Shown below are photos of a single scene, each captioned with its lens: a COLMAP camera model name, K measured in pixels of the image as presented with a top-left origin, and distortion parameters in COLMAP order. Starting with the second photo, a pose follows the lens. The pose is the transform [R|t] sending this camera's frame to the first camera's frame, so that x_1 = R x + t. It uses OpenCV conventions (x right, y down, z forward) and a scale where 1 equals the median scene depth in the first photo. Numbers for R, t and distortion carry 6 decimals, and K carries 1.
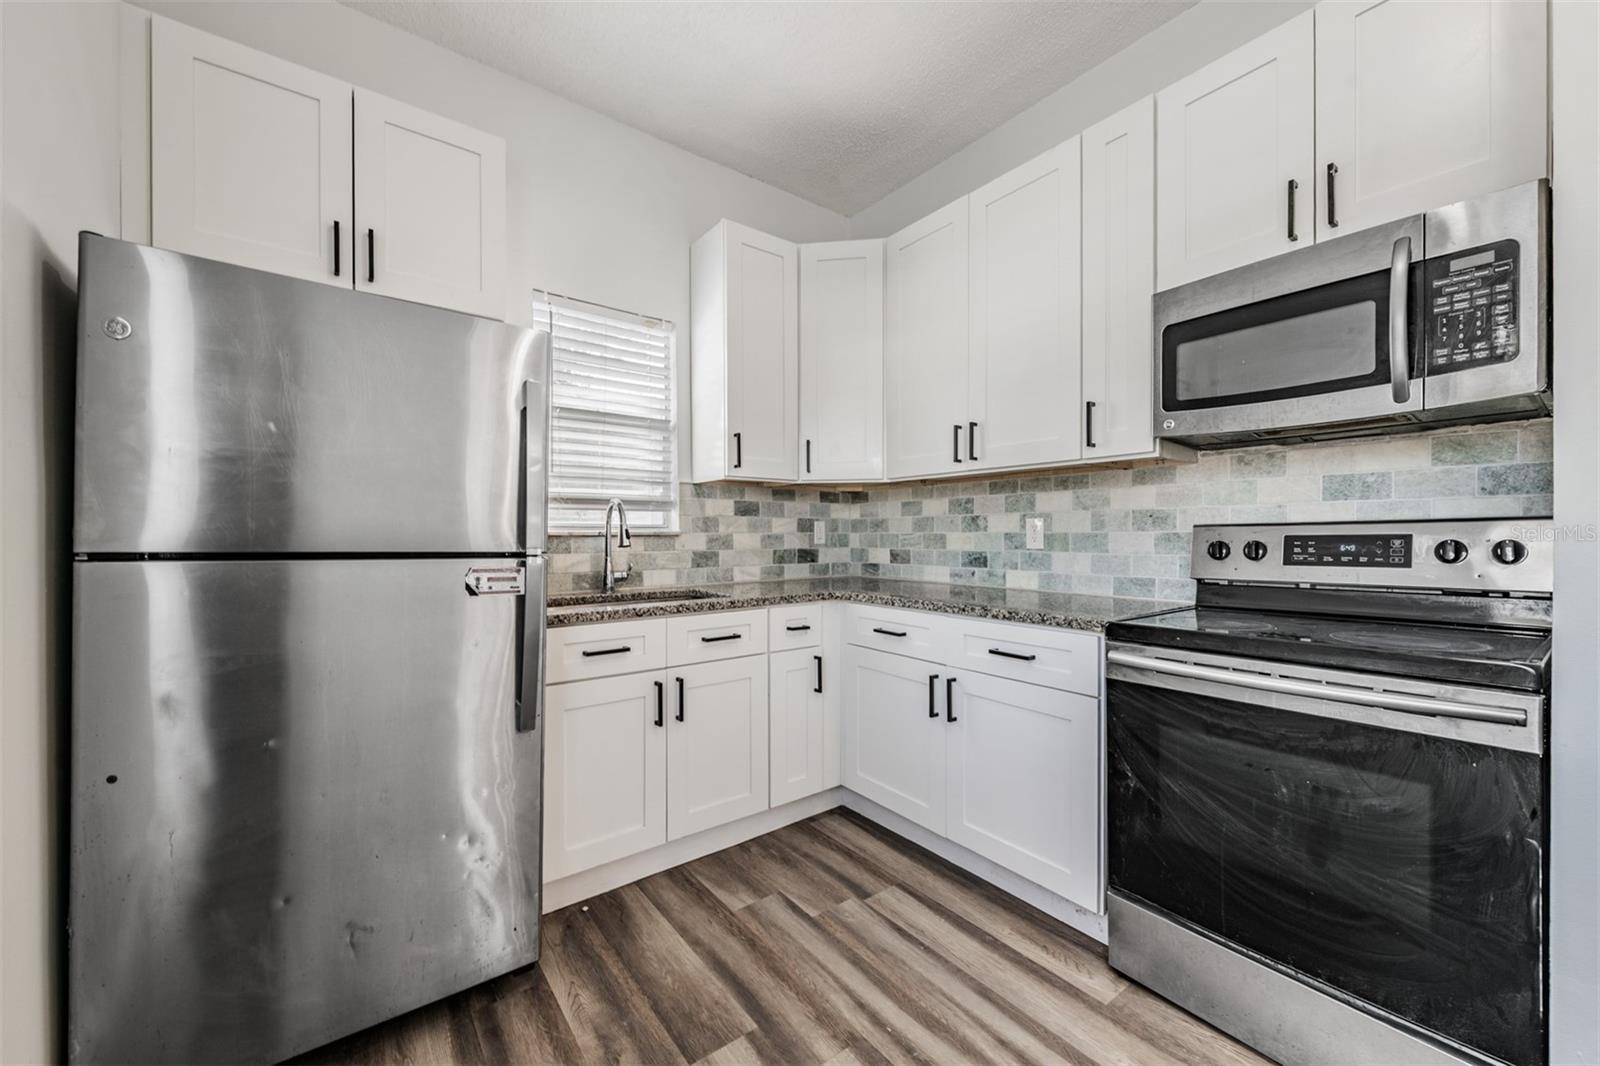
lens RADIAL K [[624.9, 0, 803.1], [0, 624.9, 530.9], [0, 0, 1]] dist [-0.002226, -0.000236]
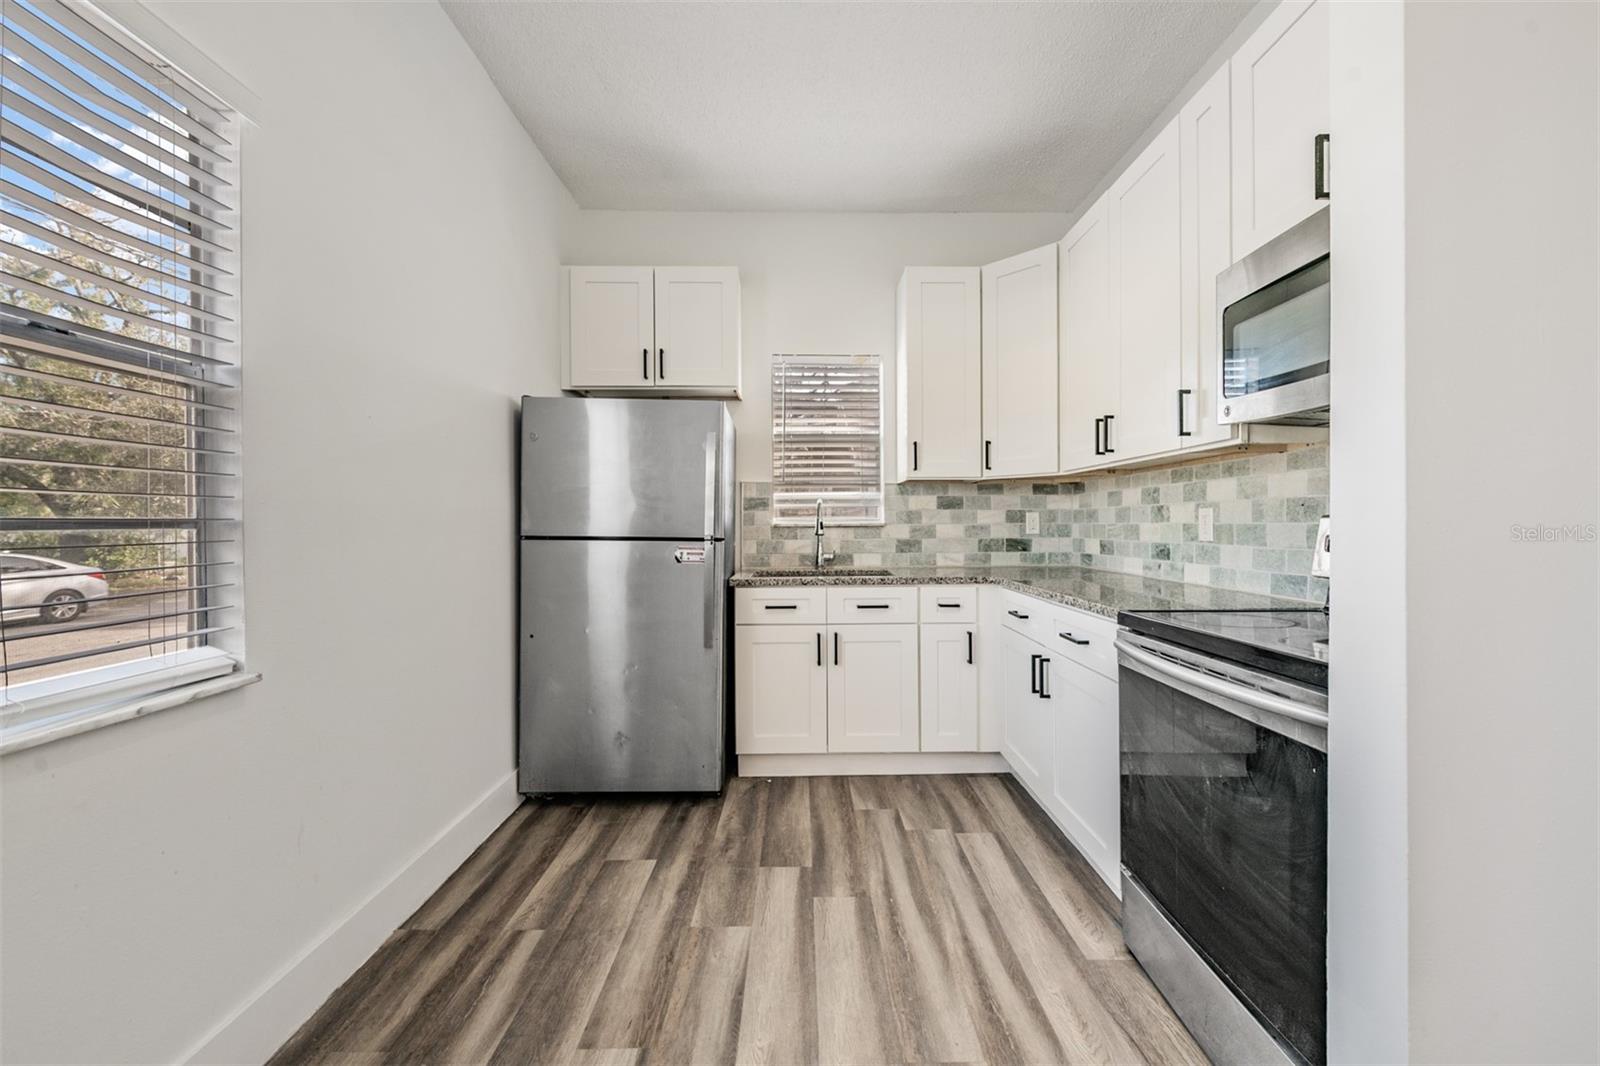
lens RADIAL K [[624.9, 0, 803.1], [0, 624.9, 530.9], [0, 0, 1]] dist [-0.002226, -0.000236]
pose [[0.804630, 0.004432, -0.593759, 0.525174], [0.006695, 0.999841, 0.016537, -0.006642], [0.593738, -0.017281, 0.804473, -0.113411]]
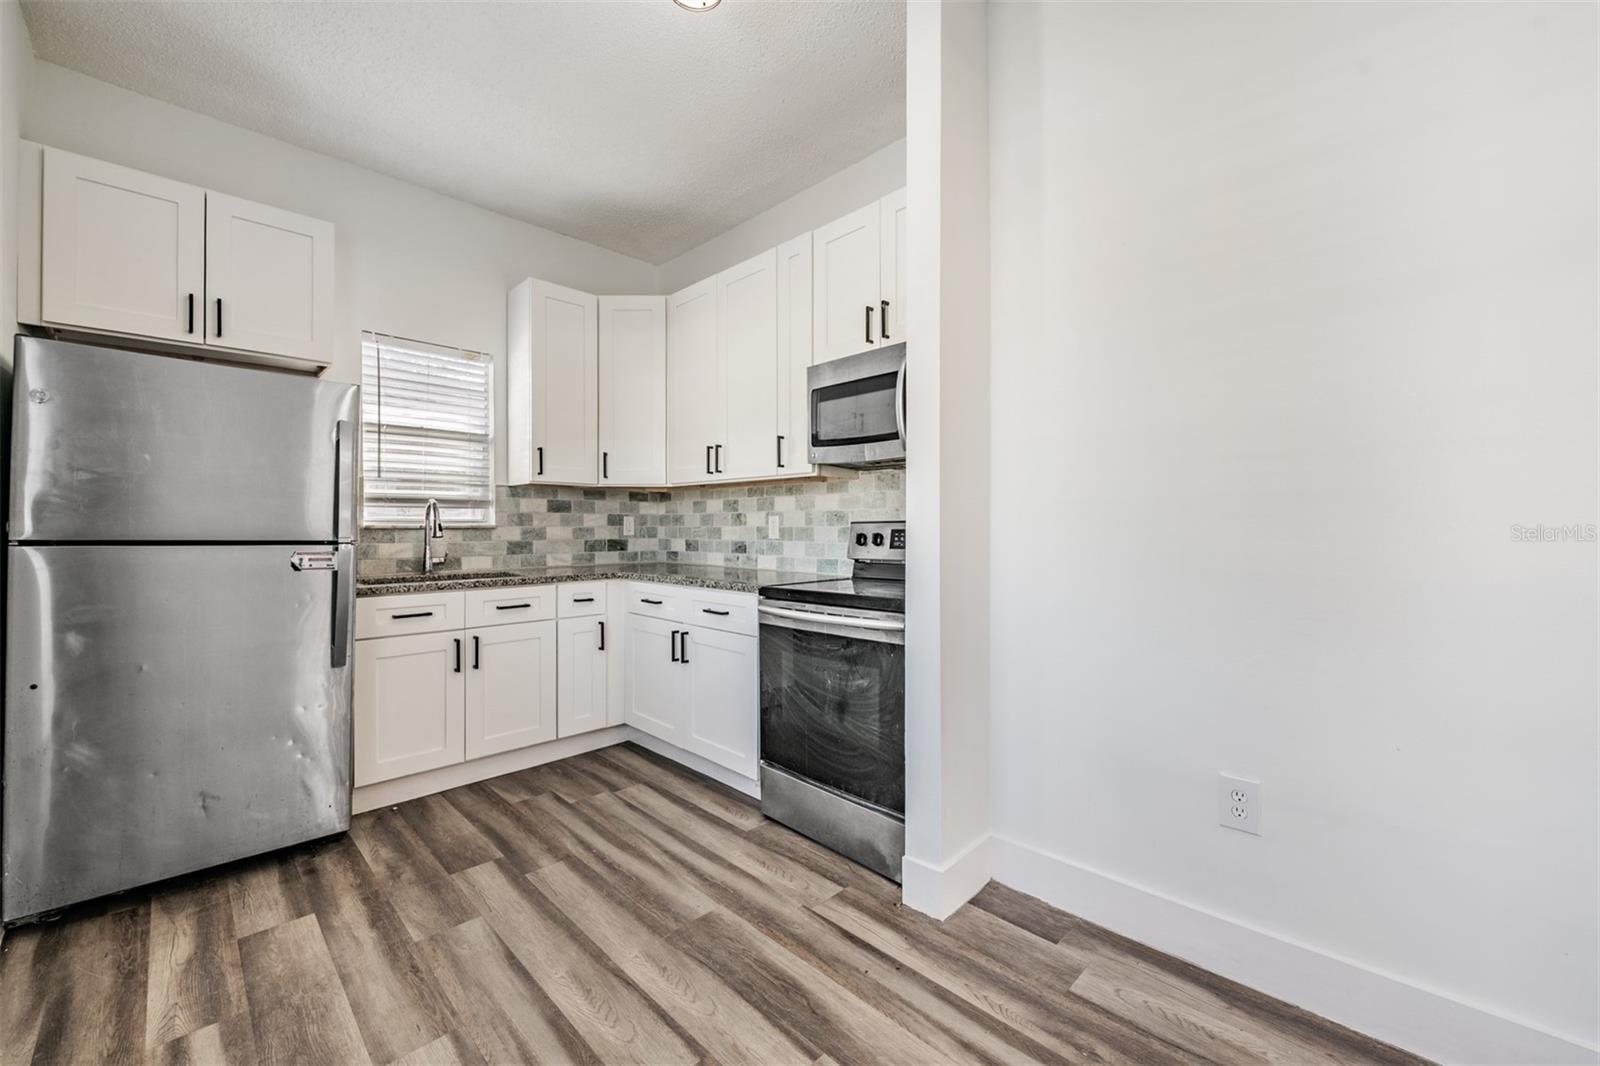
lens RADIAL K [[640.7, 0, 810.5], [0, 640.7, 521.4], [0, 0, 1]] dist [-0.011069, -0.000584]
pose [[0.988276, 0.003196, 0.152643, 0.286400], [-0.002877, 0.999993, -0.002307, -0.006789], [-0.152650, 0.001840, 0.988279, -0.430562]]
